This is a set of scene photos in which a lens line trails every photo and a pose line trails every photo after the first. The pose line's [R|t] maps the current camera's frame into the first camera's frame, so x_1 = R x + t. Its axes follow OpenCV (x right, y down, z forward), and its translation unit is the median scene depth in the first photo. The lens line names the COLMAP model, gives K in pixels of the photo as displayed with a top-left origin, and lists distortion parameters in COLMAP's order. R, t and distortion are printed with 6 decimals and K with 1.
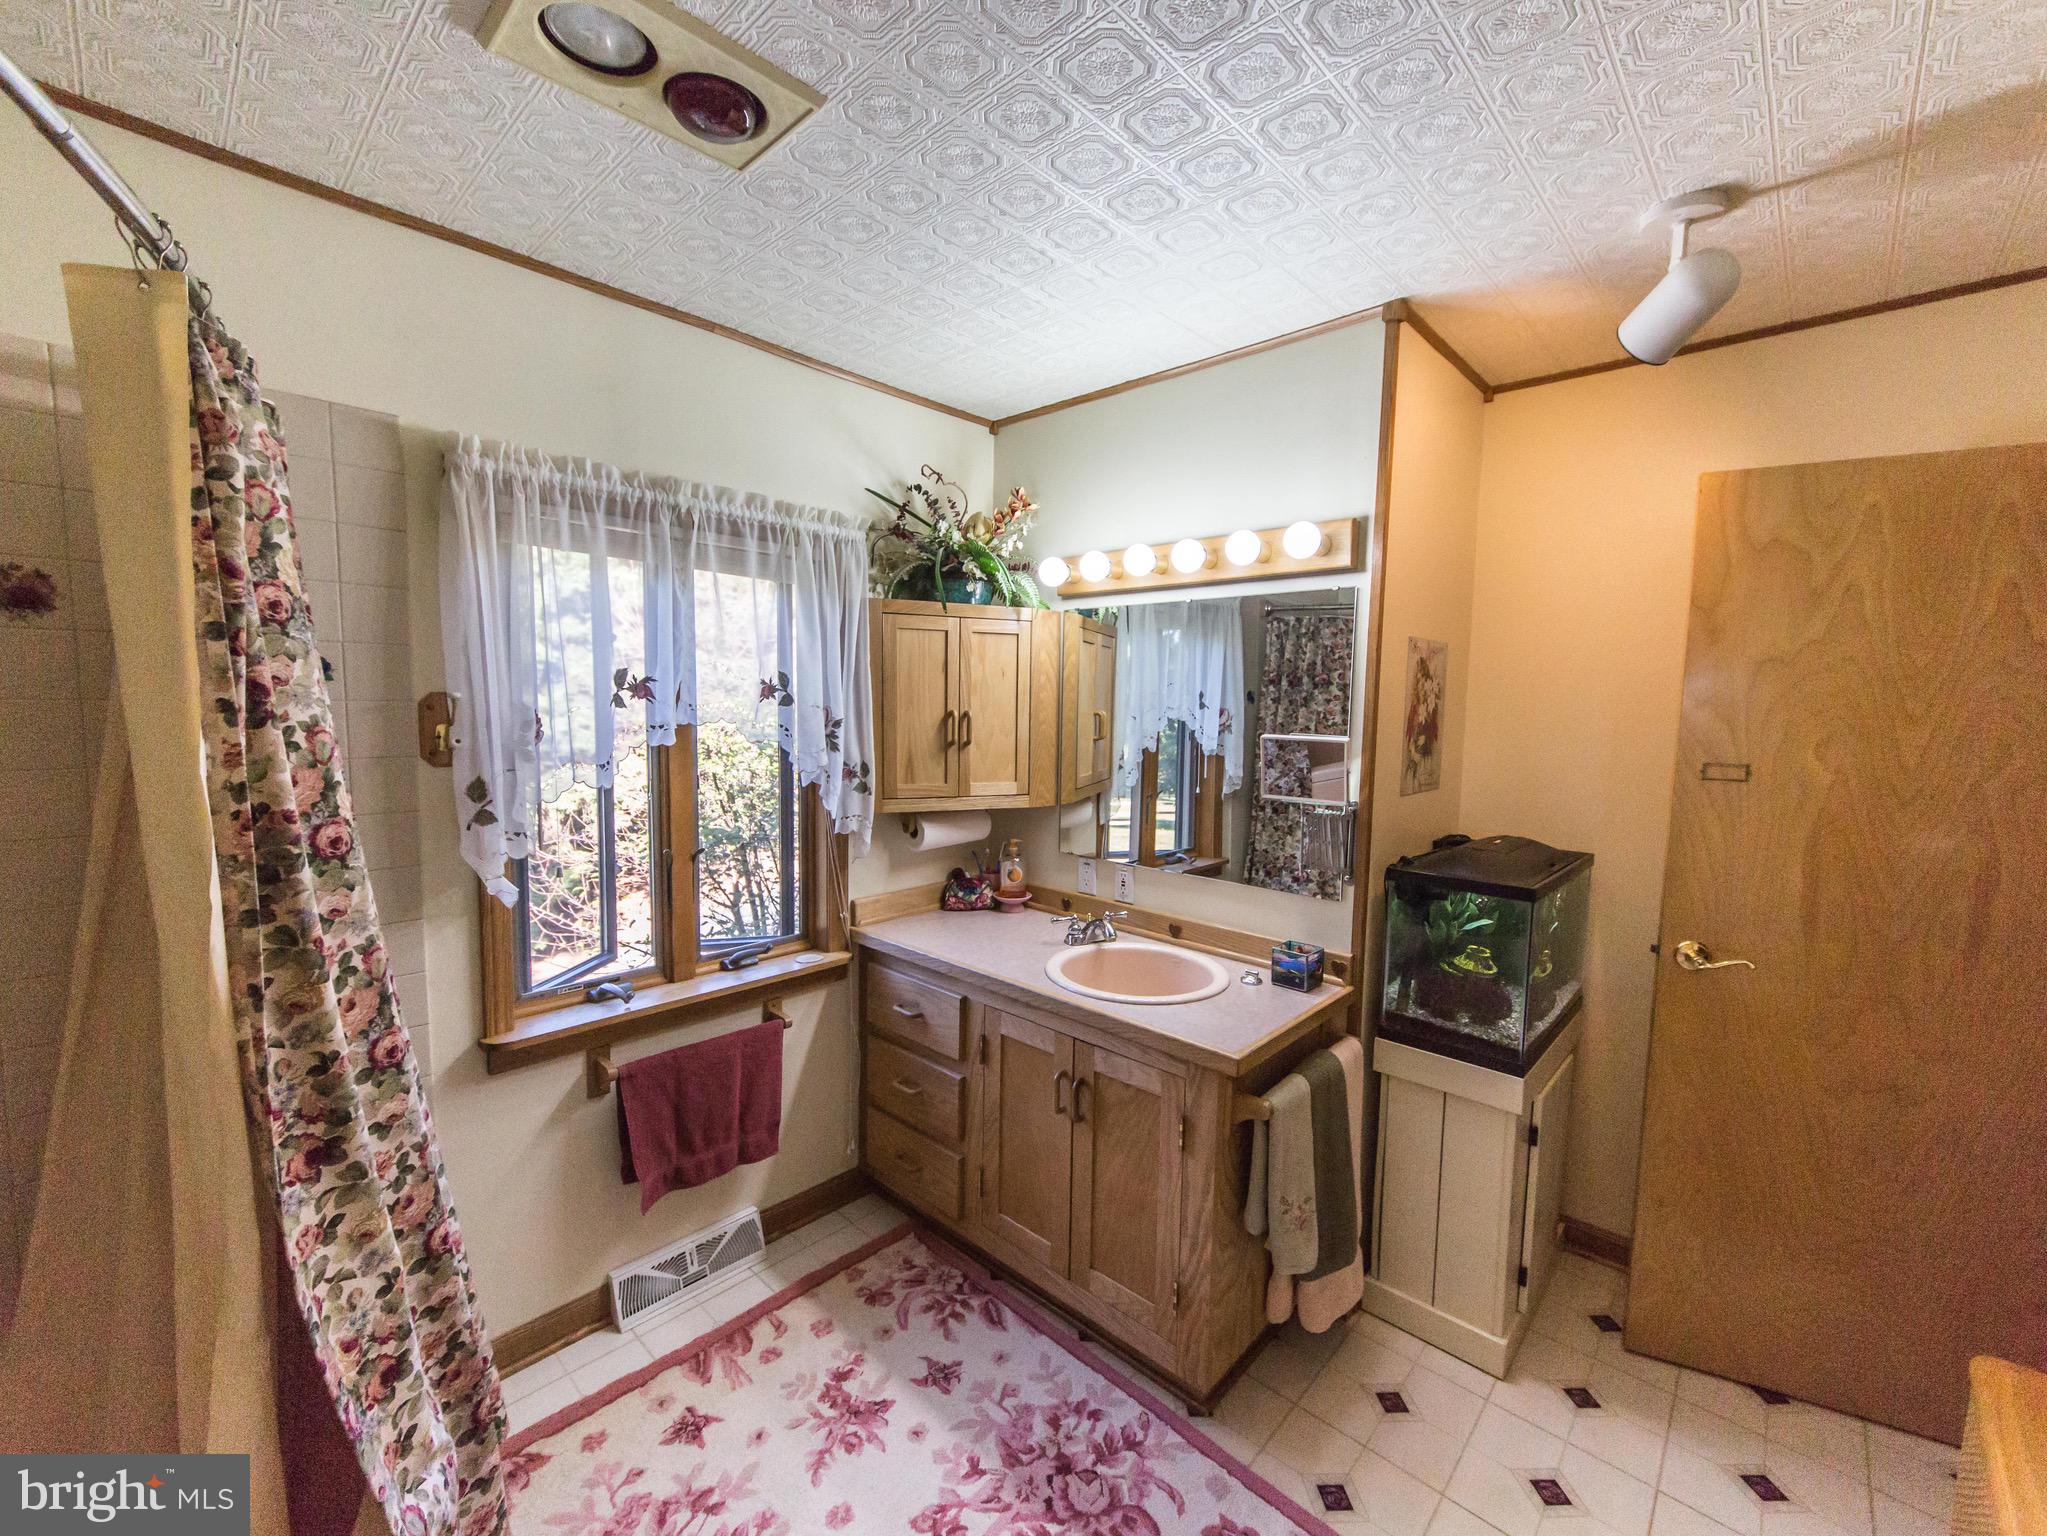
lens RADIAL K [[837.1, 0, 1024.6], [0, 837.1, 772.0], [0, 0, 1]] dist [-0.001444, -0.000185]
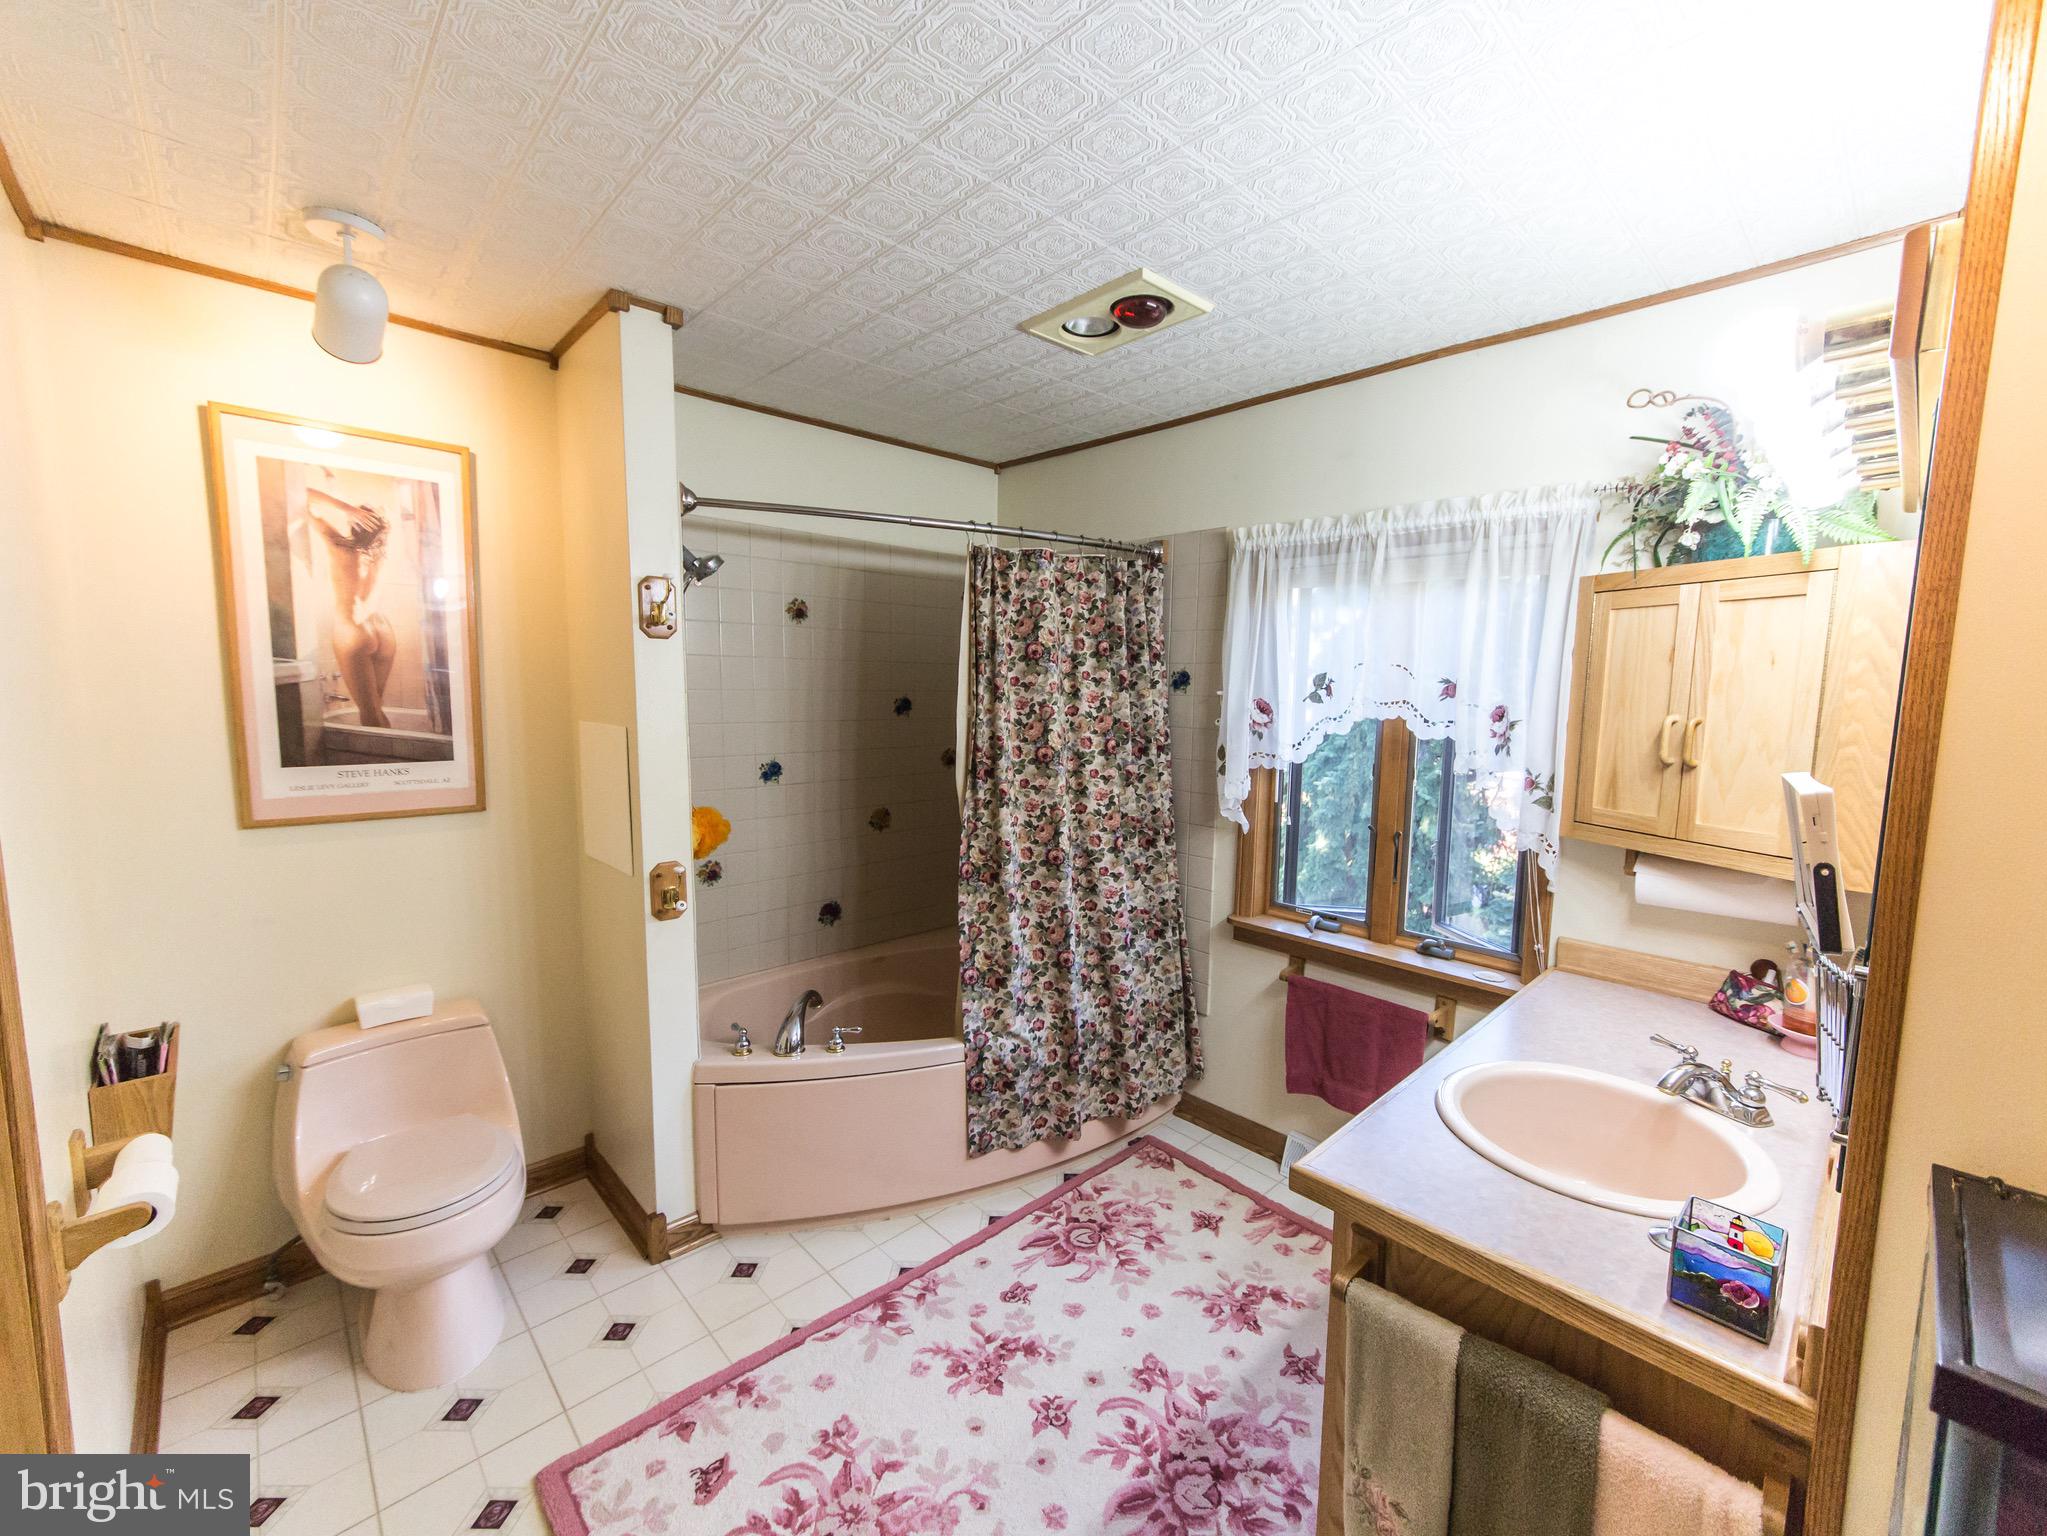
lens RADIAL K [[834.6, 0, 1066.9], [0, 834.6, 772.0], [0, 0, 1]] dist [-0.000683, -0.000374]
pose [[-0.031183, 0.089050, -0.995539, 0.900491], [-0.103259, 0.990407, 0.091825, -0.053839], [0.994166, 0.105662, -0.021689, 0.712052]]
